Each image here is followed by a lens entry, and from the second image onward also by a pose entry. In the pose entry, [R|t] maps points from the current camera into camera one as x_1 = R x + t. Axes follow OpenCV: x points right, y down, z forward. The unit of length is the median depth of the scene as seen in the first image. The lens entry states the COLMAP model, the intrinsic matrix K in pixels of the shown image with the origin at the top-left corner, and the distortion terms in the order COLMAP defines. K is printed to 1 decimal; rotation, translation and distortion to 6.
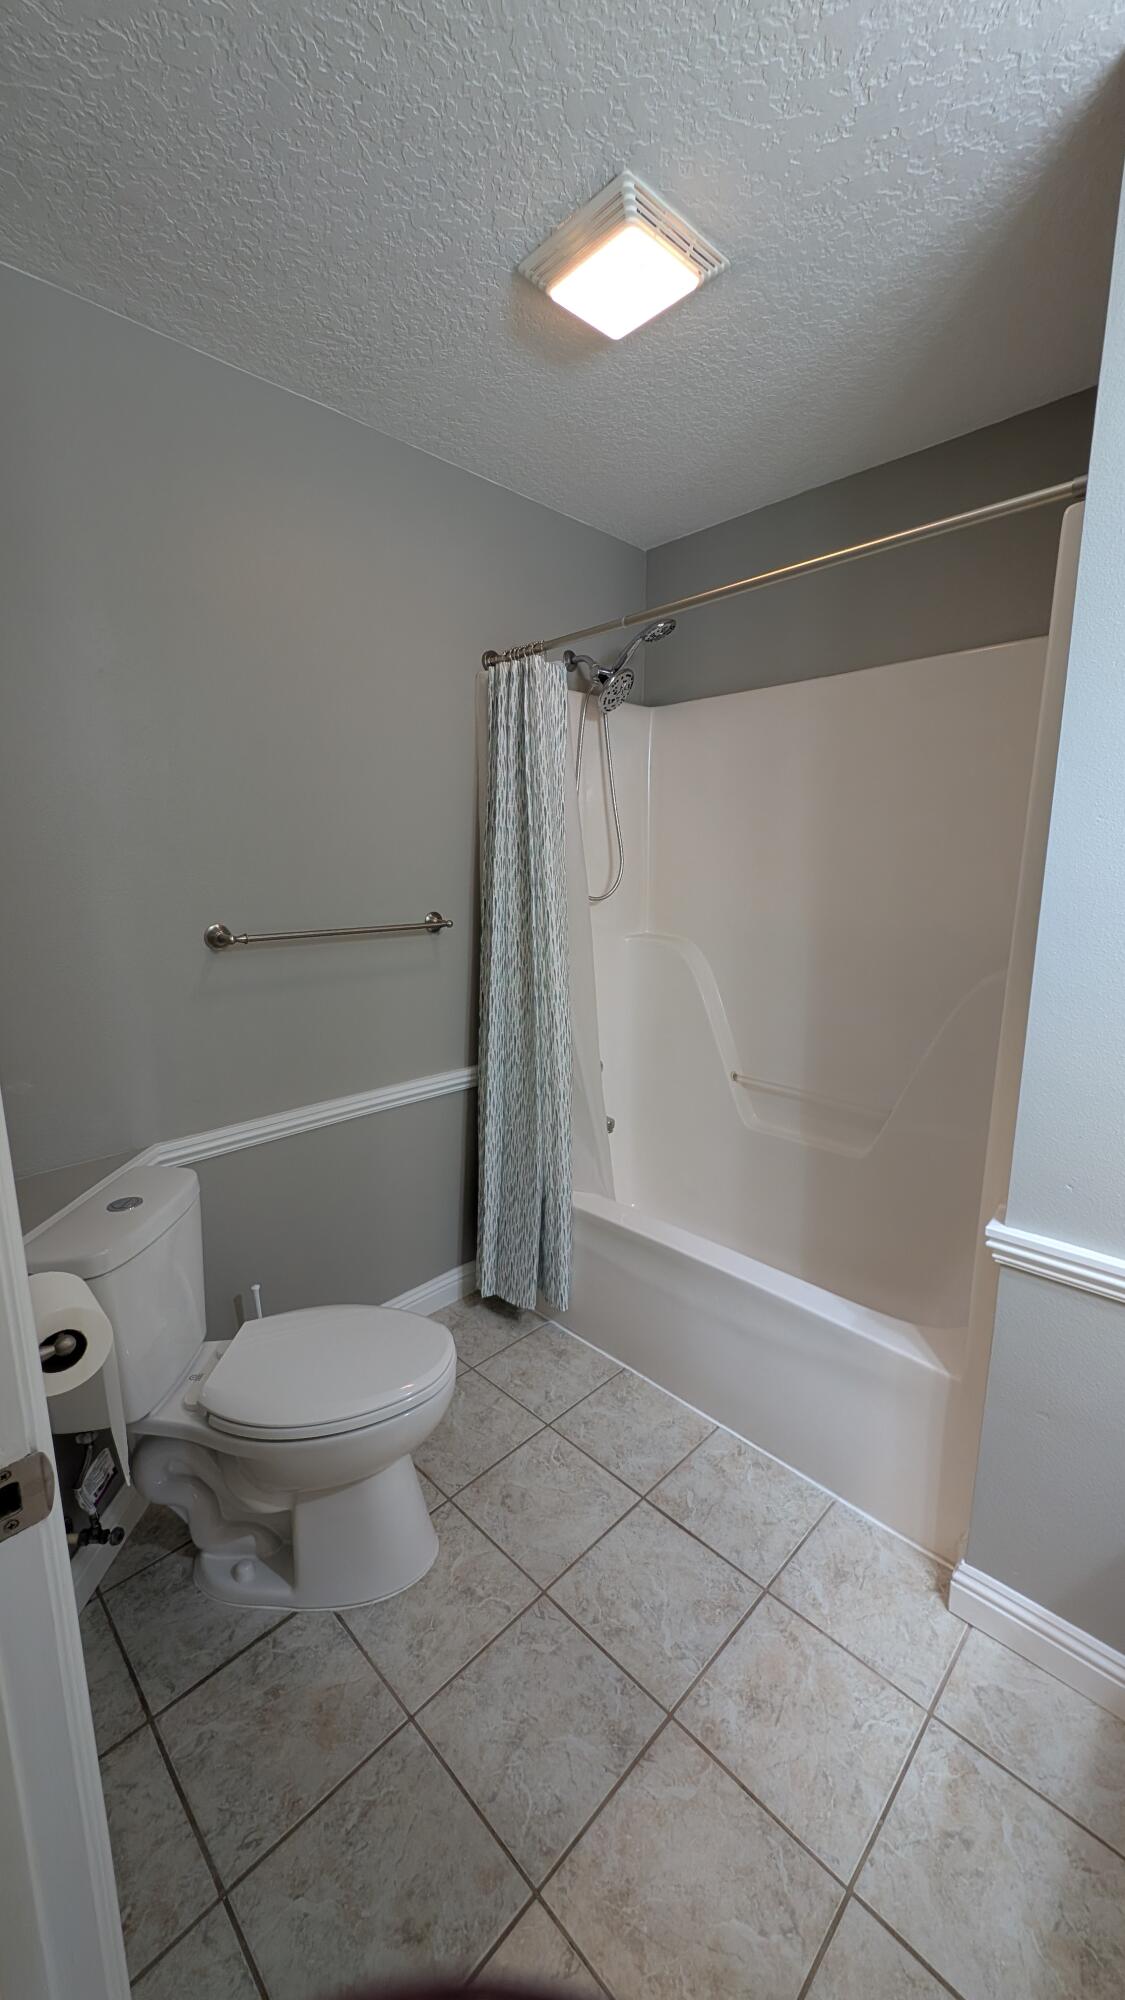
lens RADIAL K [[750.6, 0, 560.3], [0, 750.6, 996.4], [0, 0, 1]] dist [0.007520, -0.003987]
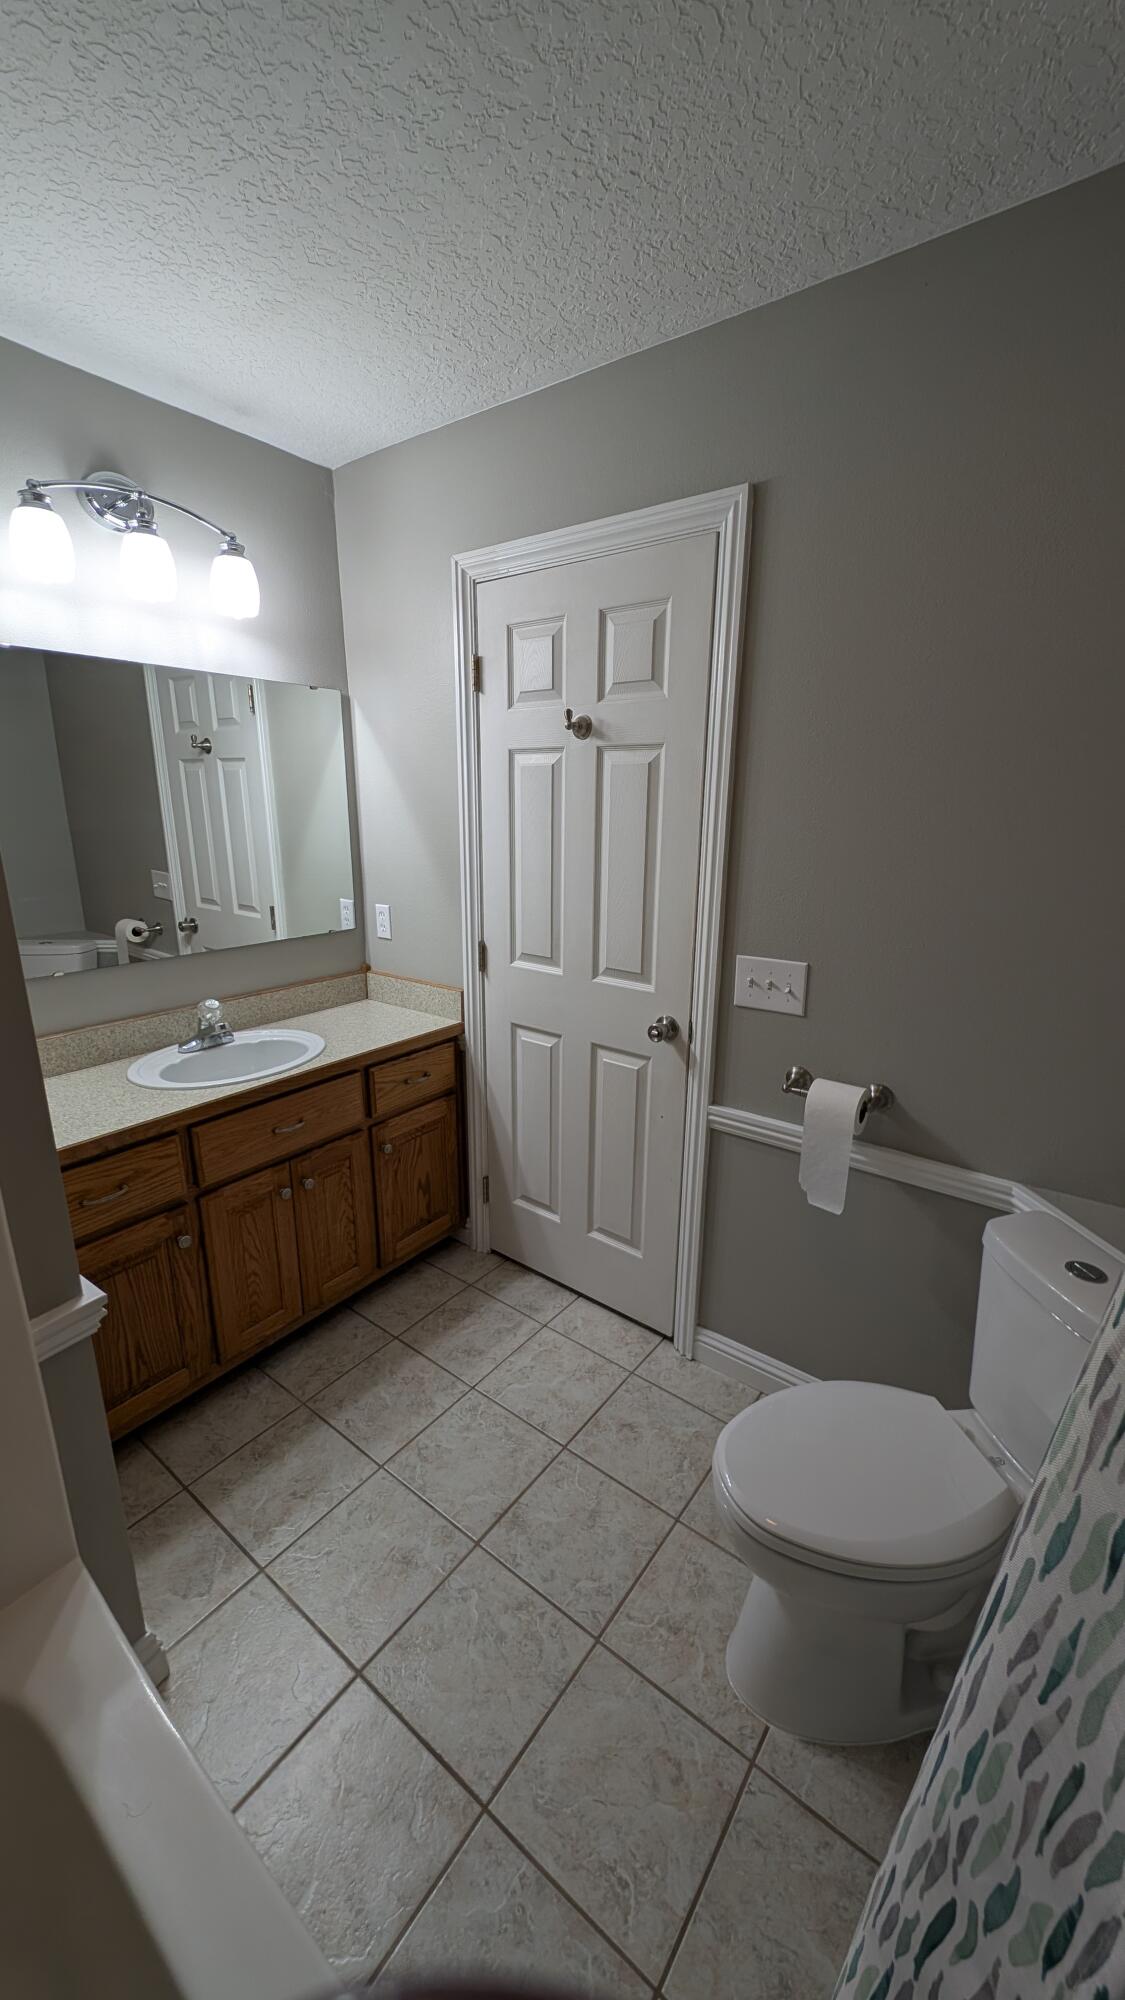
lens RADIAL K [[750.6, 0, 566.4], [0, 750.6, 1014.8], [0, 0, 1]] dist [0.007520, -0.003987]
pose [[-0.989459, 0.034603, -0.140620, 0.133877], [-0.031771, 0.895505, 0.443915, -0.368447], [0.141287, 0.443704, -0.884966, 1.602021]]
